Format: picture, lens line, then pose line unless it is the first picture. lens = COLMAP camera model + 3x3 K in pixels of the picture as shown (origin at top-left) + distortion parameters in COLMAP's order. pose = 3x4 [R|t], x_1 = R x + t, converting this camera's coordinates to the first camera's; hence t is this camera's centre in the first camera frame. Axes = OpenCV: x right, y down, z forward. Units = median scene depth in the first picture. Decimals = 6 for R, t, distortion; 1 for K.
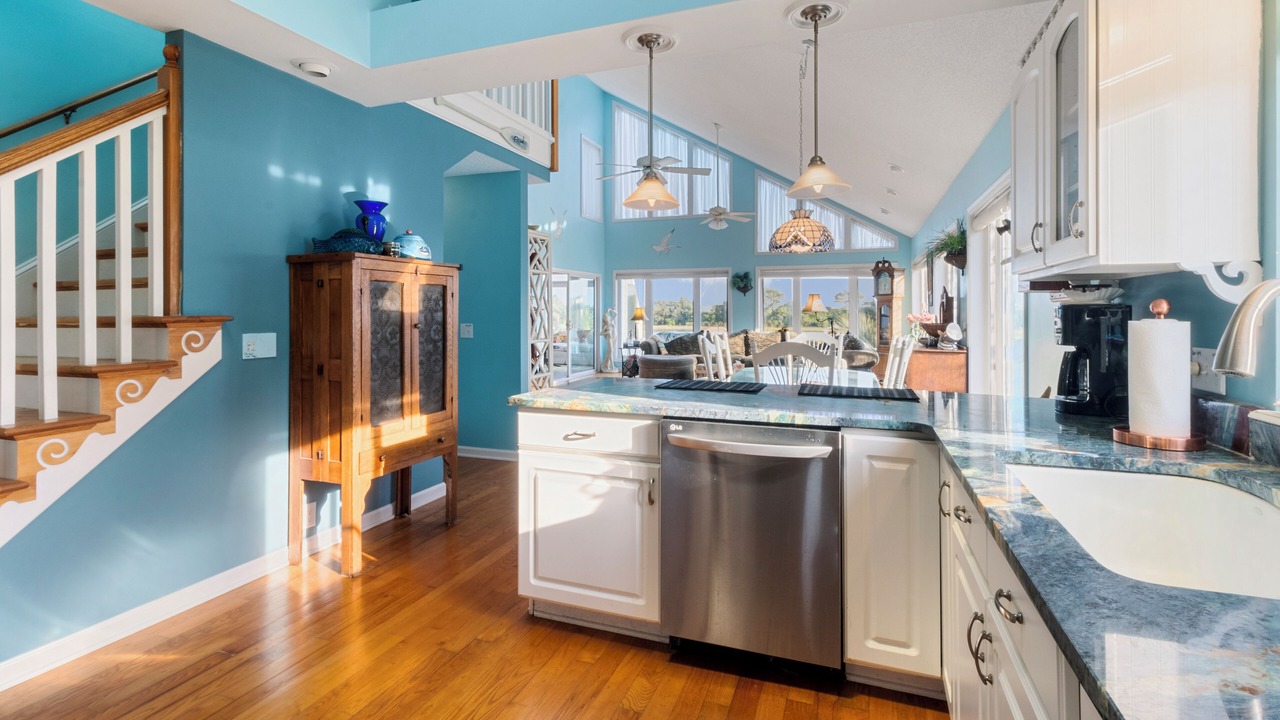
lens RADIAL K [[603.2, 0, 639.5], [0, 603.2, 311.4], [0, 0, 1]] dist [-0.000177, -0.000193]
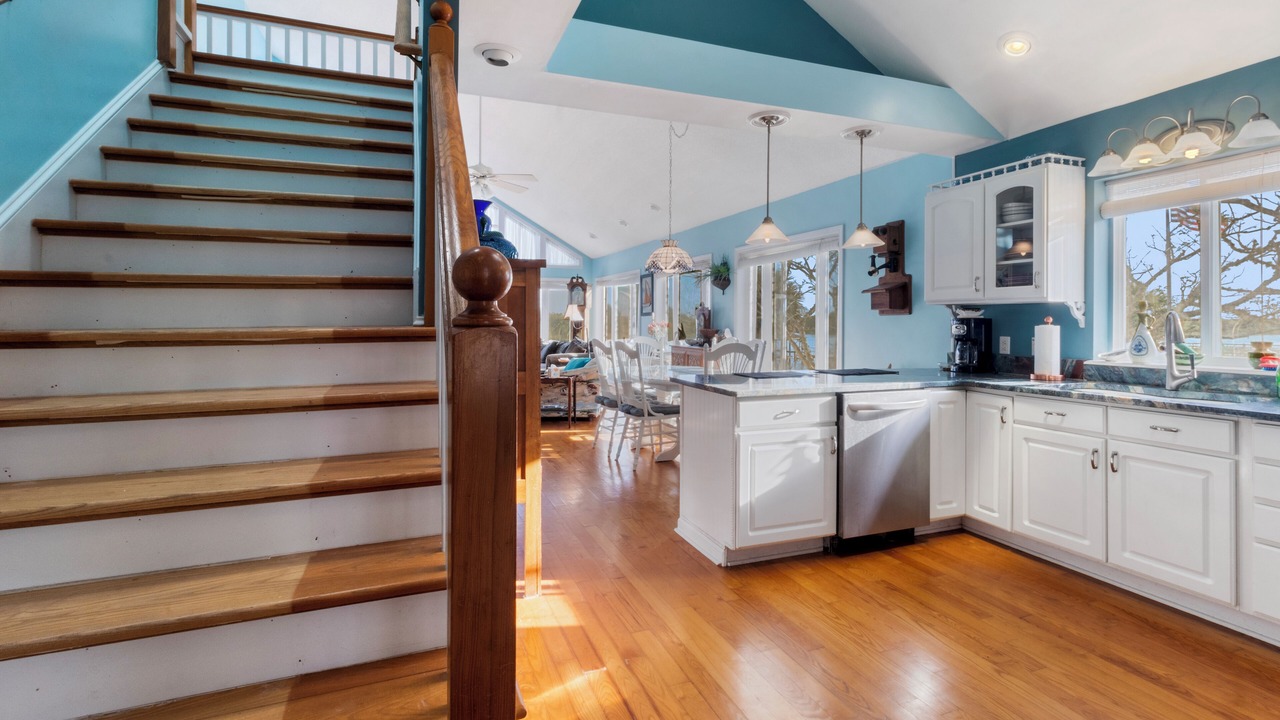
lens RADIAL K [[594.4, 0, 639.5], [0, 594.4, 320.3], [0, 0, 1]] dist [0.000319, 0.000071]
pose [[0.750882, -0.000266, 0.660436, -1.264201], [-0.001593, 0.999996, 0.002213, -0.005111], [-0.660434, -0.002714, 0.750879, 0.229072]]
